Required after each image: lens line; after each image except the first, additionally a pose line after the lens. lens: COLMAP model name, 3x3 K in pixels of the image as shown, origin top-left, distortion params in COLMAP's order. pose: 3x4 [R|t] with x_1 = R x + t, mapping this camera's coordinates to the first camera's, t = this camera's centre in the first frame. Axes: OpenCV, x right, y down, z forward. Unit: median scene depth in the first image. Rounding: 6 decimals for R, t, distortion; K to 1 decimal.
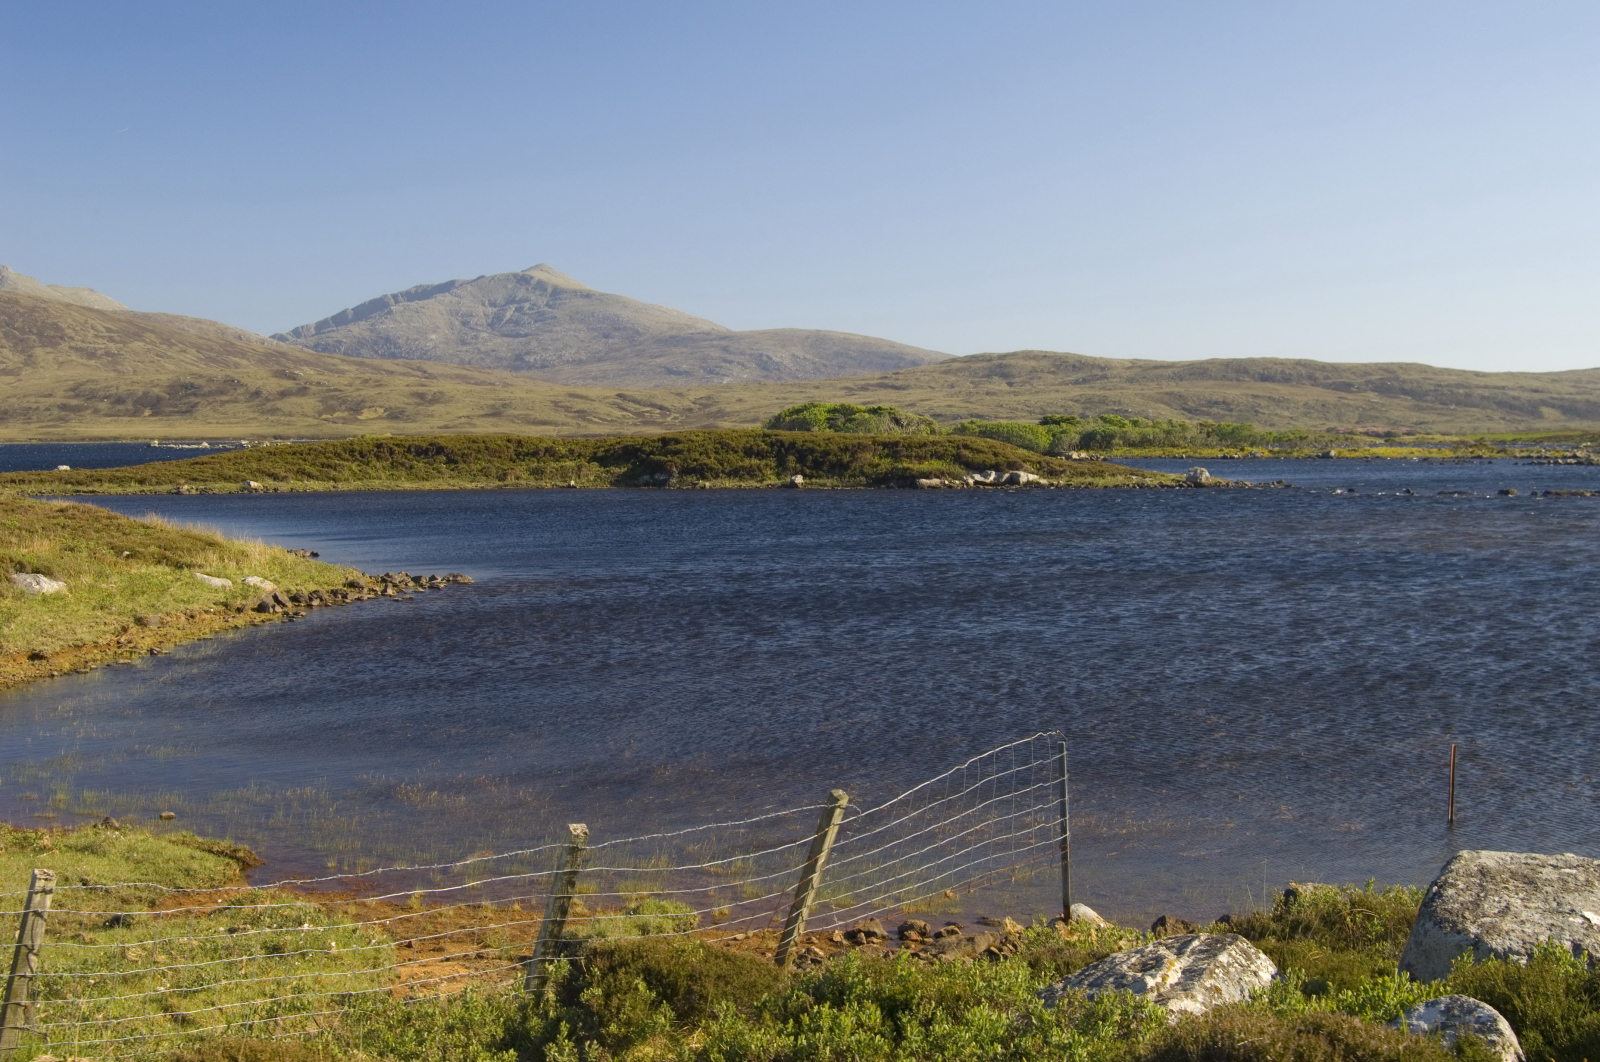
lens RADIAL K [[1979.4, 0, 786.2], [0, 1979.4, 532.0], [0, 0, 1]] dist [-0.092988, 0.000000]
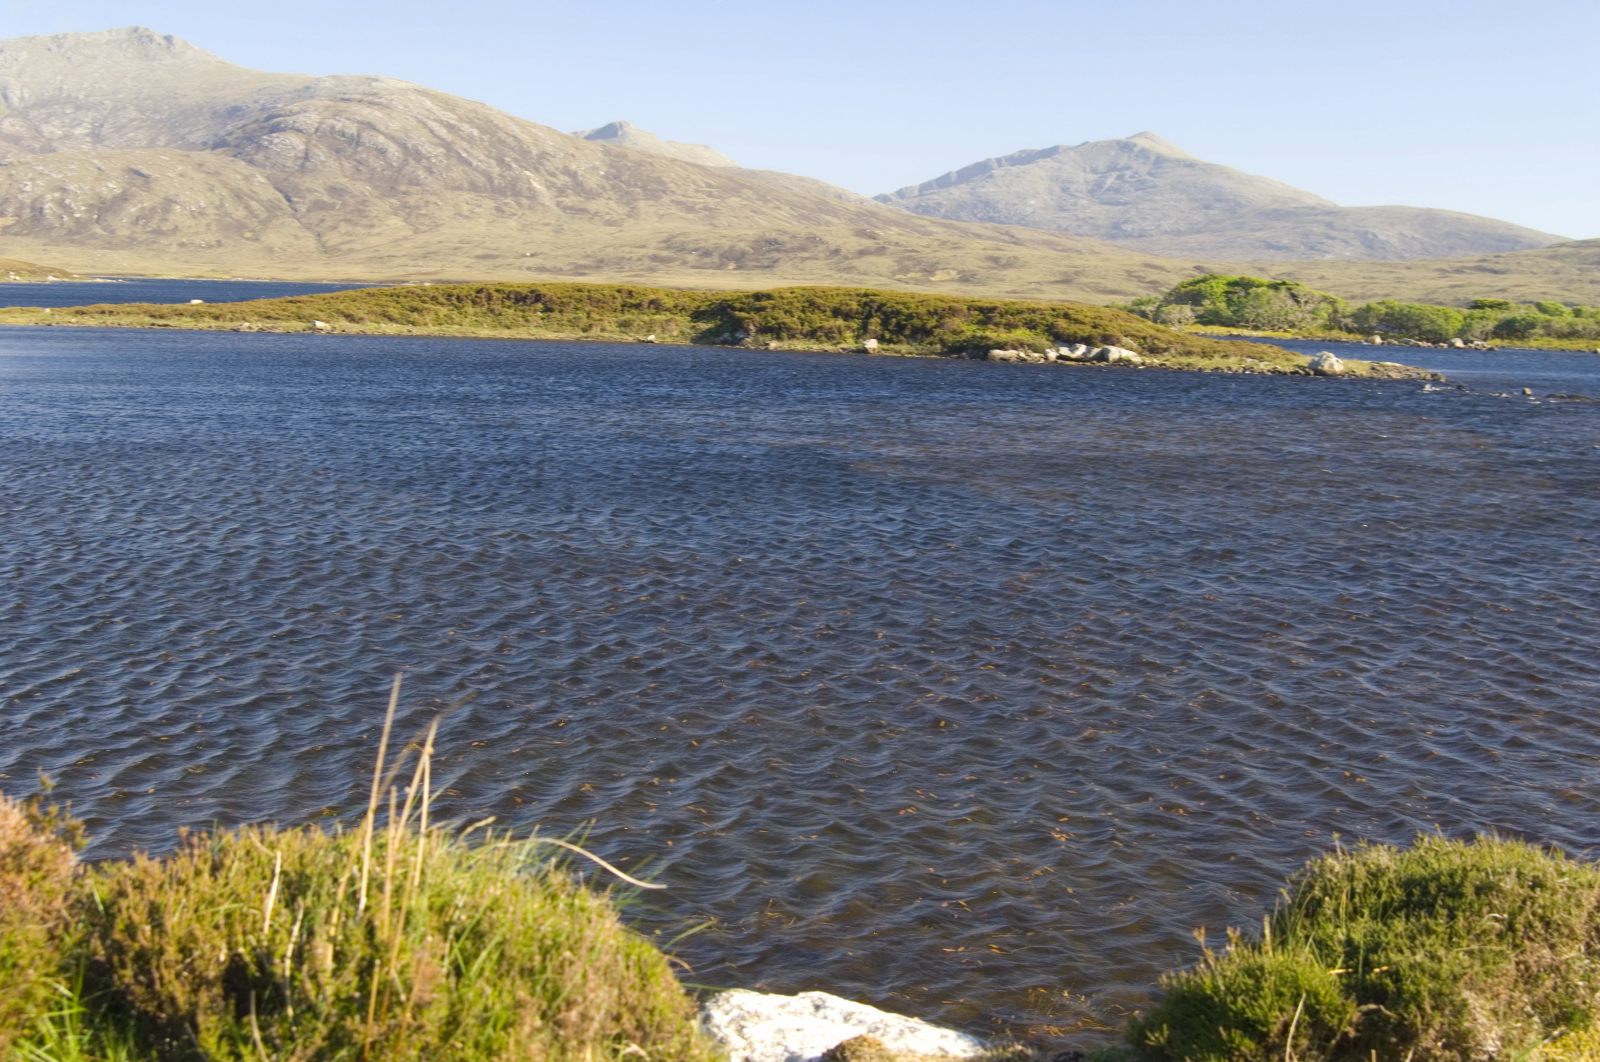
lens RADIAL K [[1979.4, 0, 799.4], [0, 1979.4, 537.6], [0, 0, 1]] dist [-0.092988, 0.000000]
pose [[0.957166, 0.072355, -0.280354, 0.096738], [-0.052836, 0.995663, 0.076577, -0.002477], [0.284679, -0.058484, 0.956837, 0.049781]]
